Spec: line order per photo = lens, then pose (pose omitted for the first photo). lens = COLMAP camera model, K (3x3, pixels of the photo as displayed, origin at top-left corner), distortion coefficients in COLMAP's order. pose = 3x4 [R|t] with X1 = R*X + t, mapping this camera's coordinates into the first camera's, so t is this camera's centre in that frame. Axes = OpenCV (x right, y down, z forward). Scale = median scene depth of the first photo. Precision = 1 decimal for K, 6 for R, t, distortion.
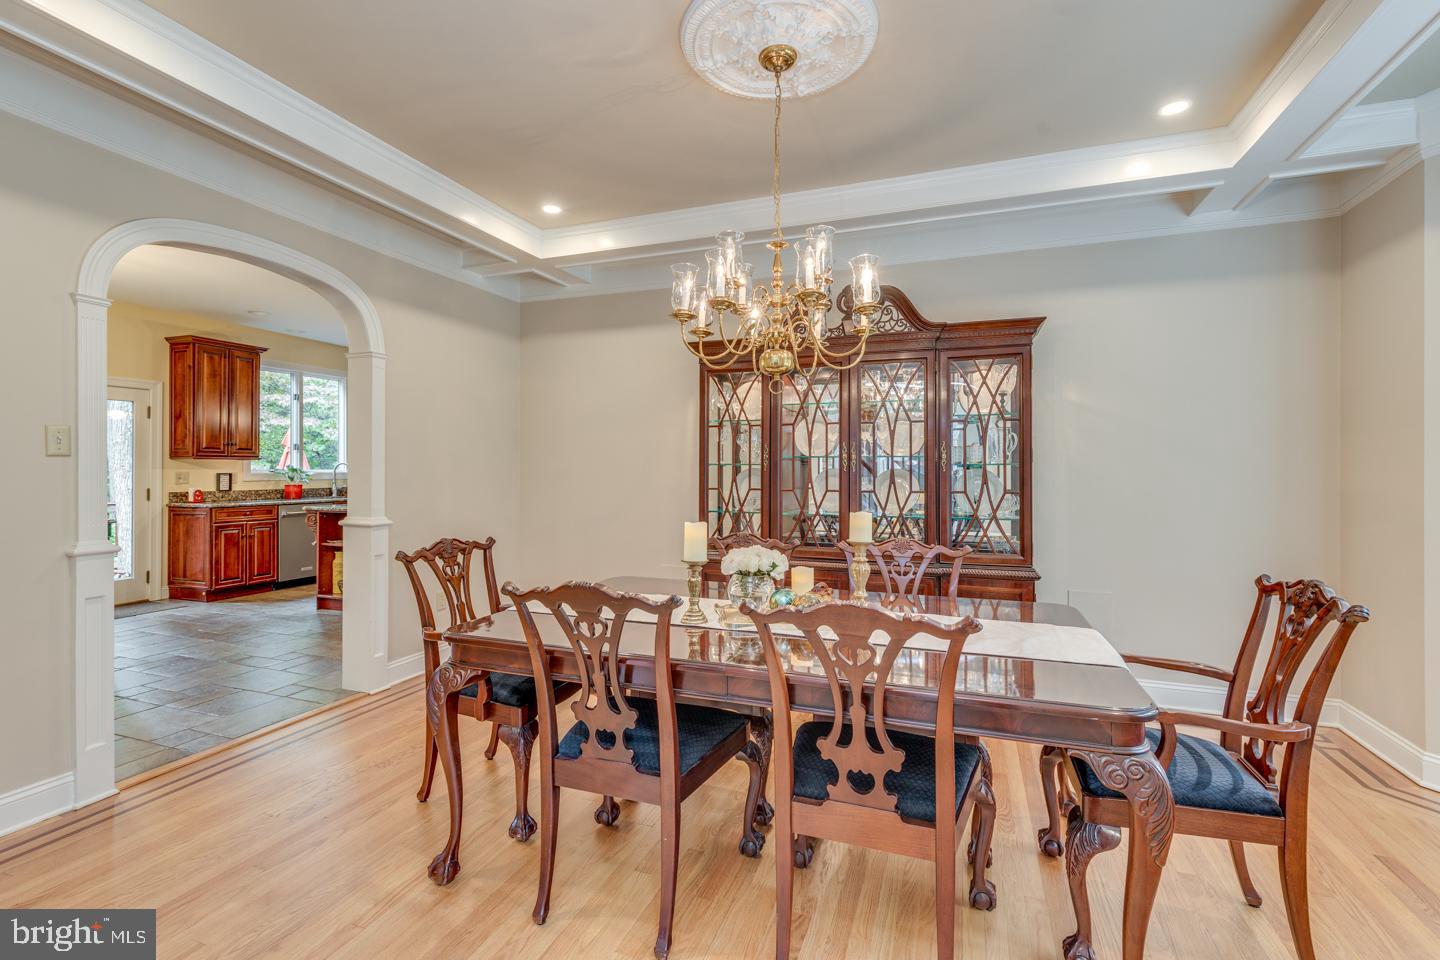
lens RADIAL K [[655.1, 0, 719.7], [0, 655.1, 474.4], [0, 0, 1]] dist [0.003704, 0.000106]
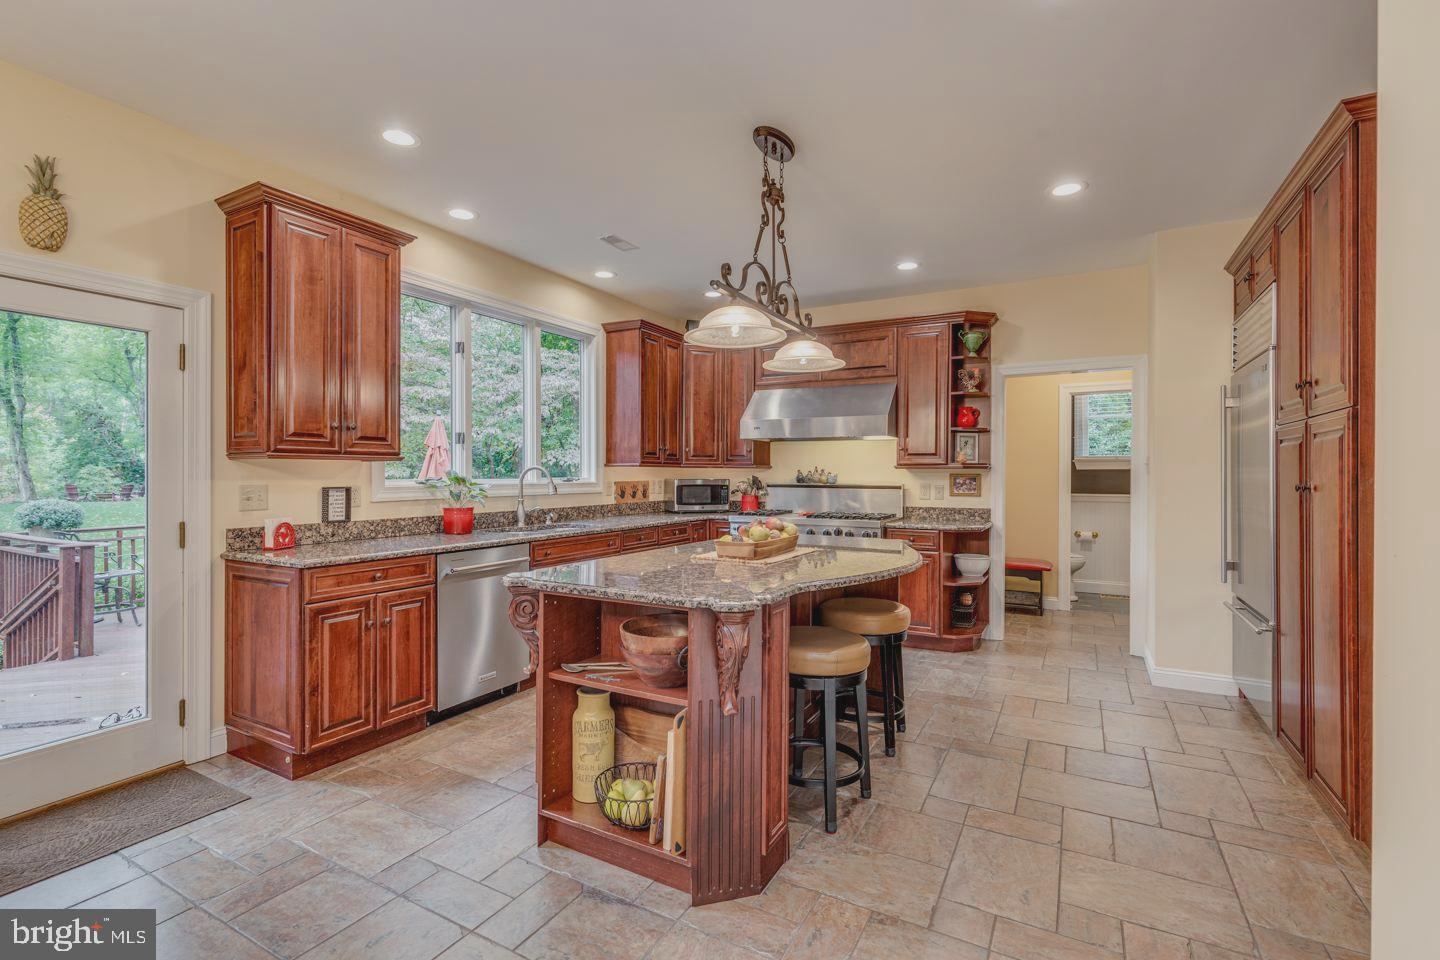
lens RADIAL K [[655.1, 0, 719.8], [0, 655.1, 479.0], [0, 0, 1]] dist [0.003704, 0.000106]
pose [[0.988360, -0.009331, -0.151848, -0.410749], [0.008413, 0.999942, -0.006689, -0.002525], [0.151901, 0.005334, 0.988381, 0.580227]]
